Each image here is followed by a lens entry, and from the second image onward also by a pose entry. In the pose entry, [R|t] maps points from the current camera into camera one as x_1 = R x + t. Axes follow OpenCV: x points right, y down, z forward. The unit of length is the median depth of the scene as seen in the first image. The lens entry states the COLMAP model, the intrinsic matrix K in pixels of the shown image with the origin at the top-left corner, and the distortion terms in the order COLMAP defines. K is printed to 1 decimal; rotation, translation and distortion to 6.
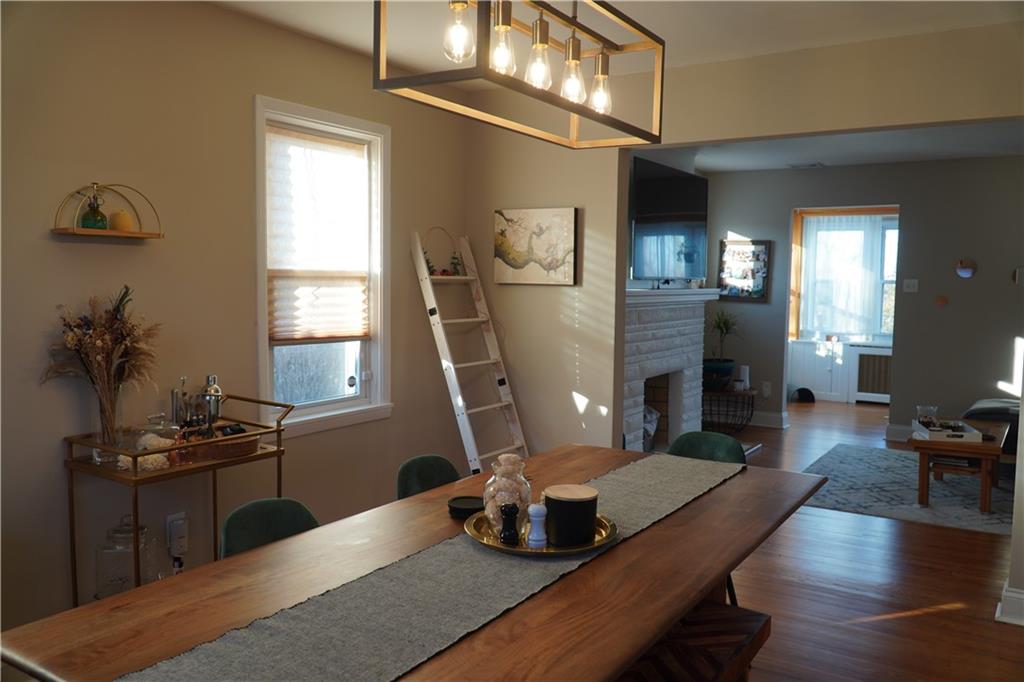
lens RADIAL K [[818.4, 0, 512.2], [0, 818.4, 340.7], [0, 0, 1]] dist [-0.003608, -0.004222]
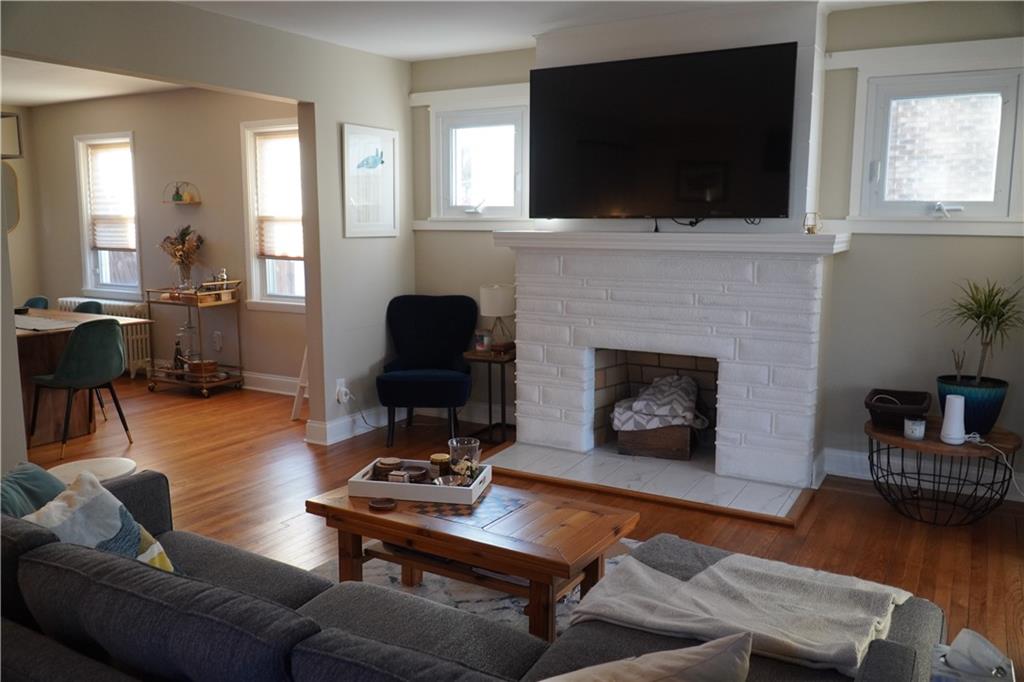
lens RADIAL K [[818.4, 0, 511.8], [0, 818.4, 339.8], [0, 0, 1]] dist [-0.003608, -0.004222]
pose [[0.050000, 0.131897, -0.990002, 1.523377], [-0.080675, 0.988536, 0.127627, -0.090082], [0.995486, 0.073487, 0.060068, 1.434335]]
